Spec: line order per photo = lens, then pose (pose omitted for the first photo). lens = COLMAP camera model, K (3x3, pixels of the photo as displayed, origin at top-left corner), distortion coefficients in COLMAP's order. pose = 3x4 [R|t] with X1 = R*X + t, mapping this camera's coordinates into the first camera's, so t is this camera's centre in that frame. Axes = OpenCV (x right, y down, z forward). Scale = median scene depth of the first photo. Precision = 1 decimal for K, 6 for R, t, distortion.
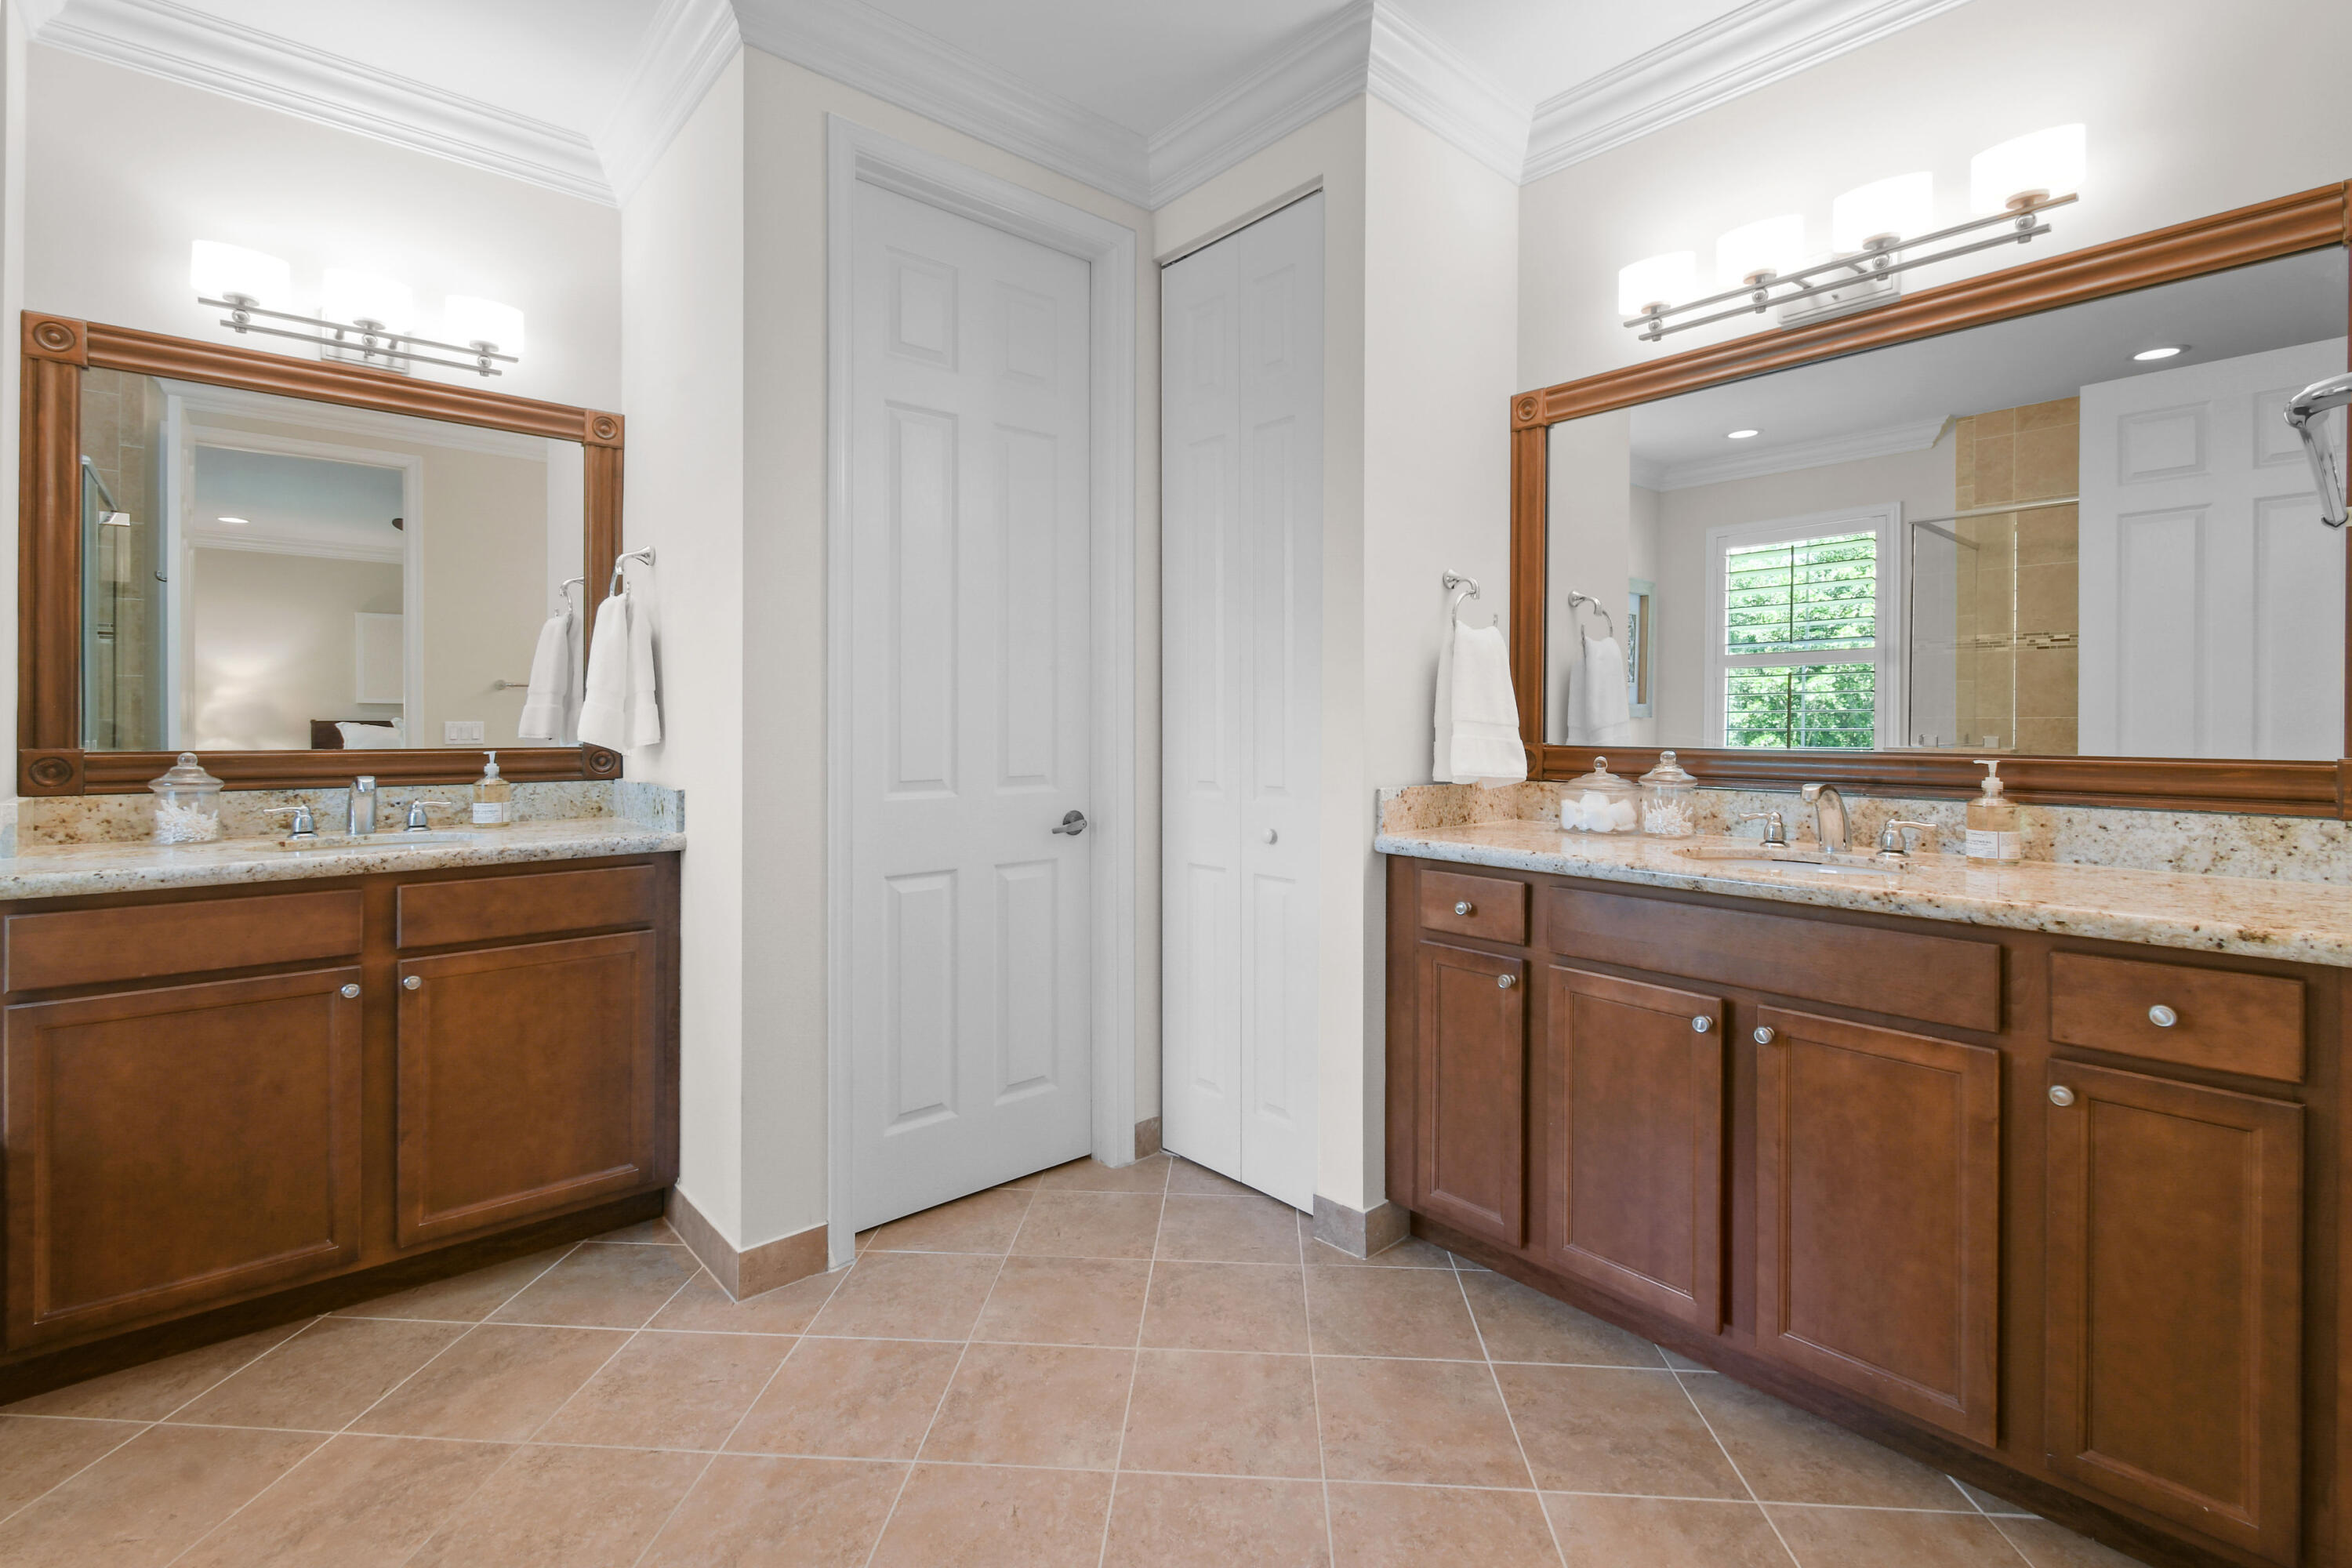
lens RADIAL K [[1050.1, 0, 1164.7], [0, 1050.1, 721.6], [0, 0, 1]] dist [0.004405, -0.000887]
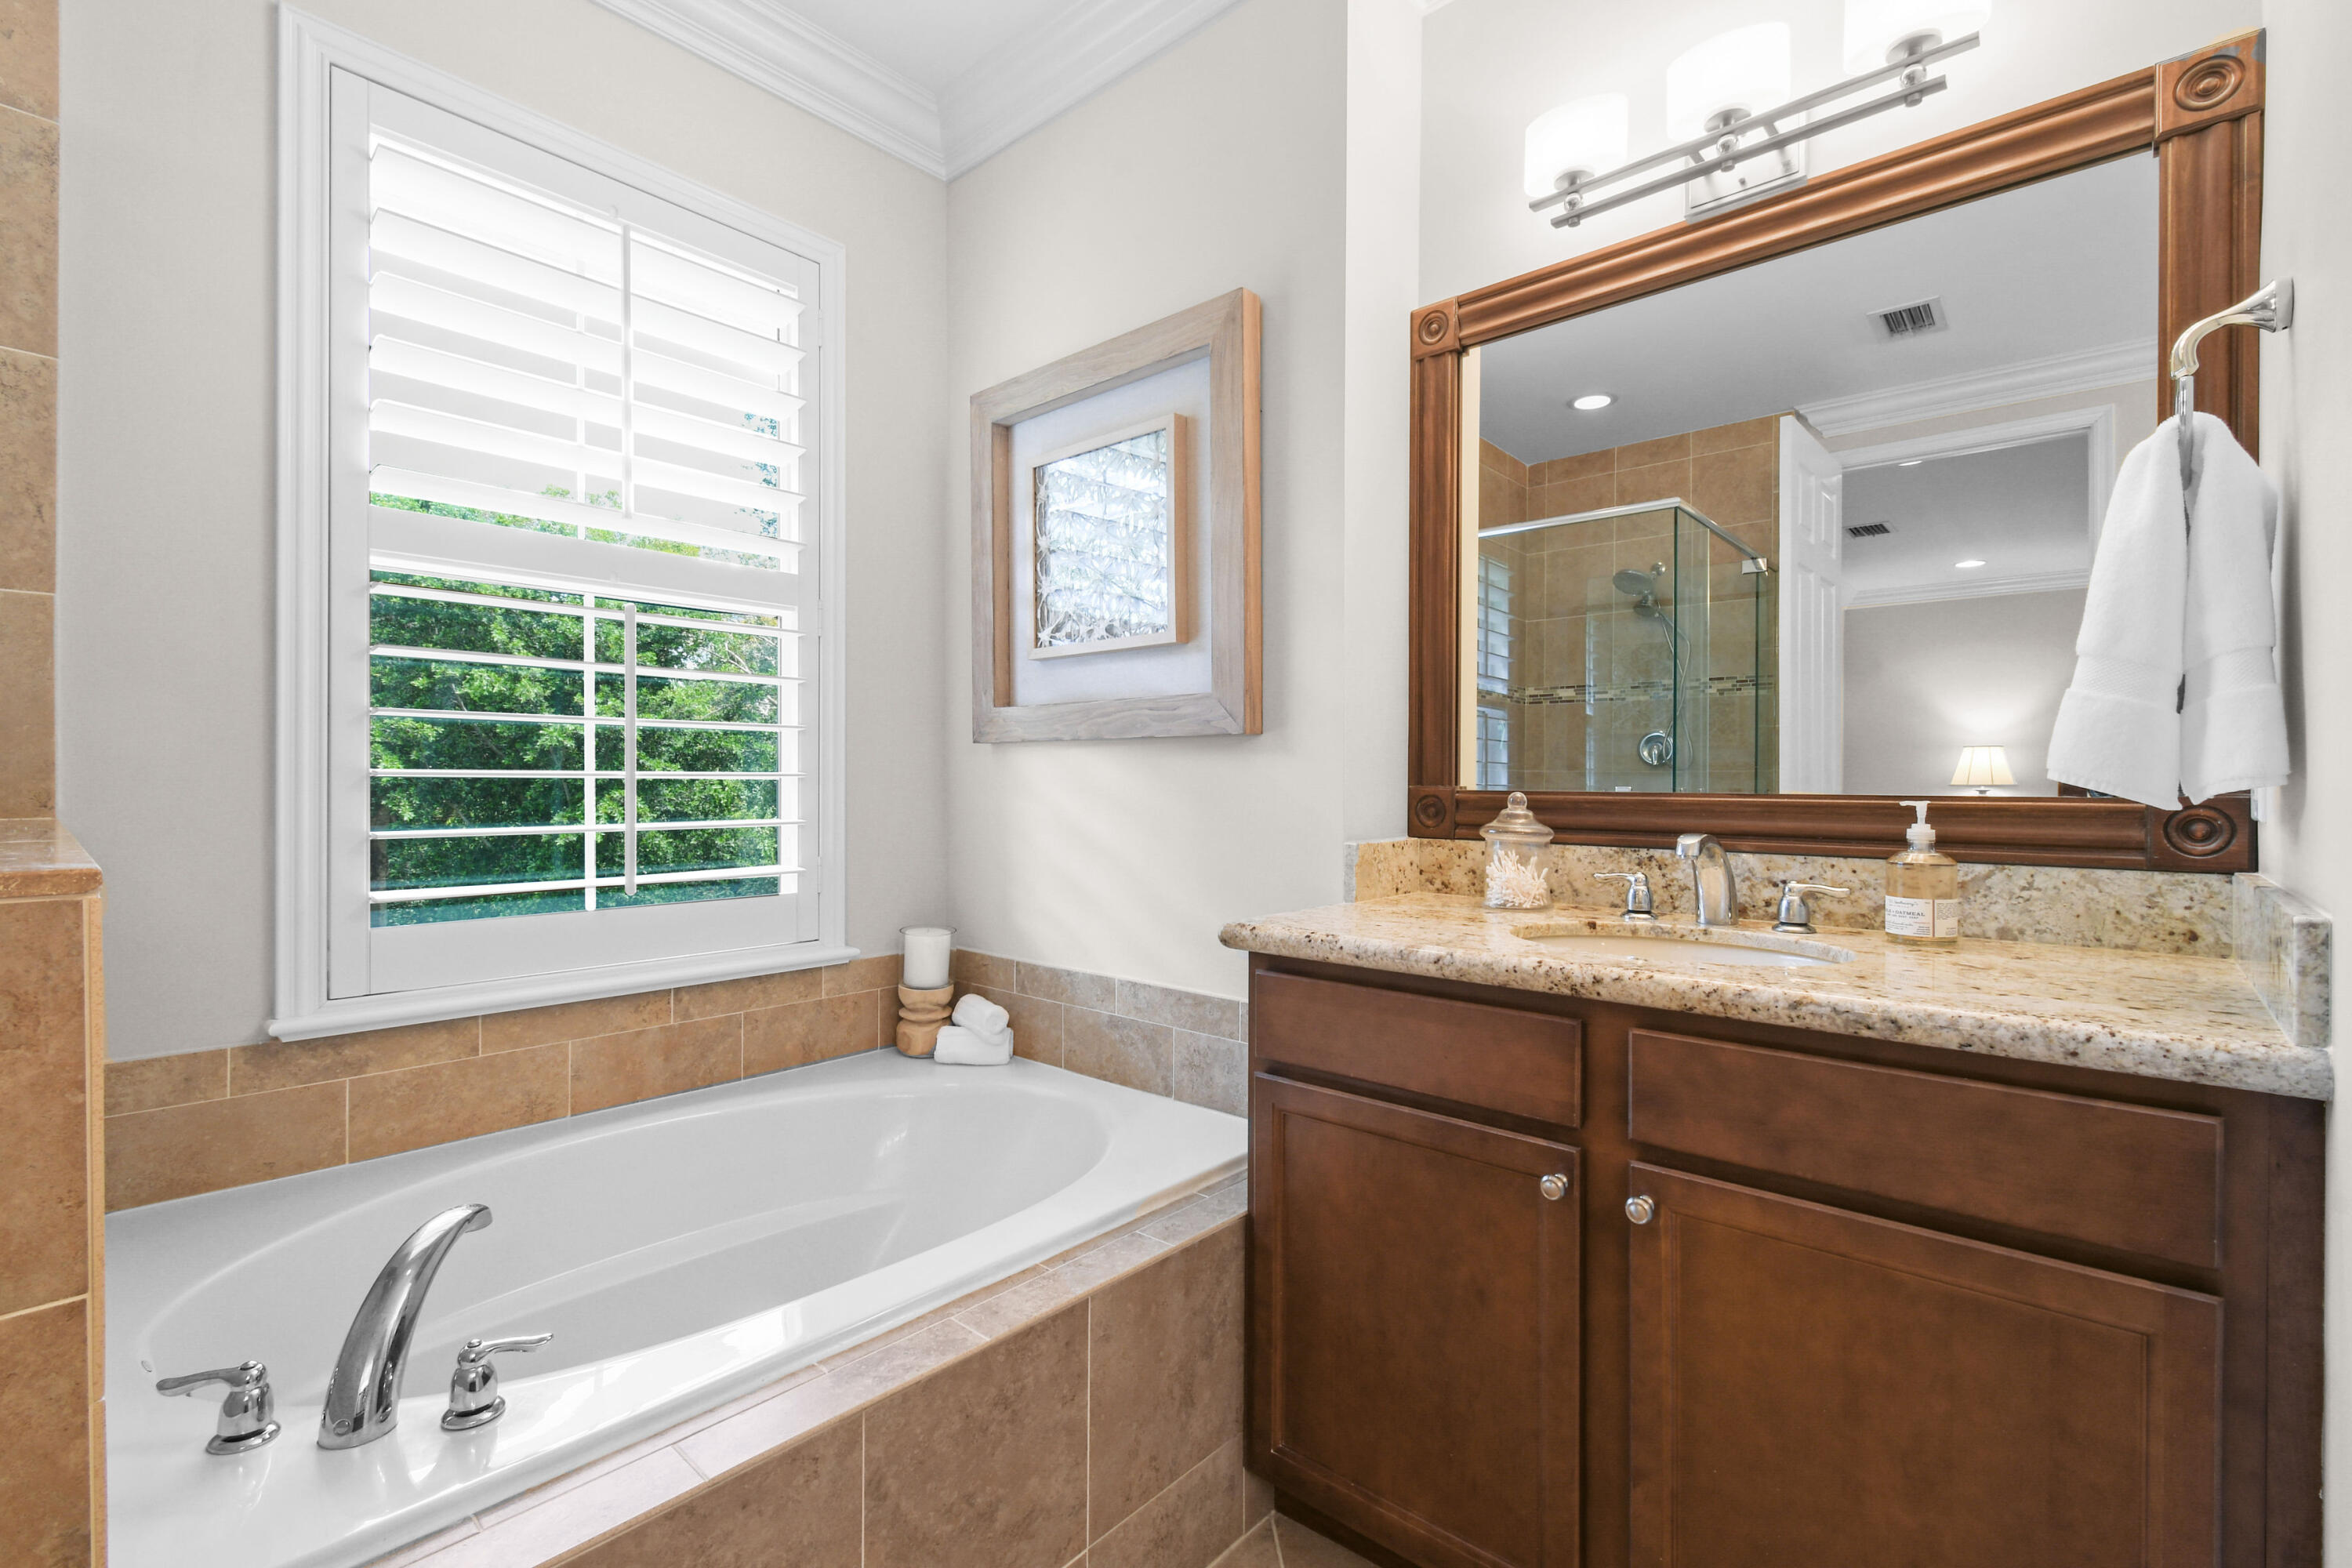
lens RADIAL K [[1050.1, 0, 1174.3], [0, 1050.1, 780.7], [0, 0, 1]] dist [0.004405, -0.000887]
pose [[0.134823, -0.001537, -0.990868, -0.184071], [-0.002497, 0.999995, -0.001891, 0.022419], [0.990867, 0.002729, 0.134819, 0.626025]]
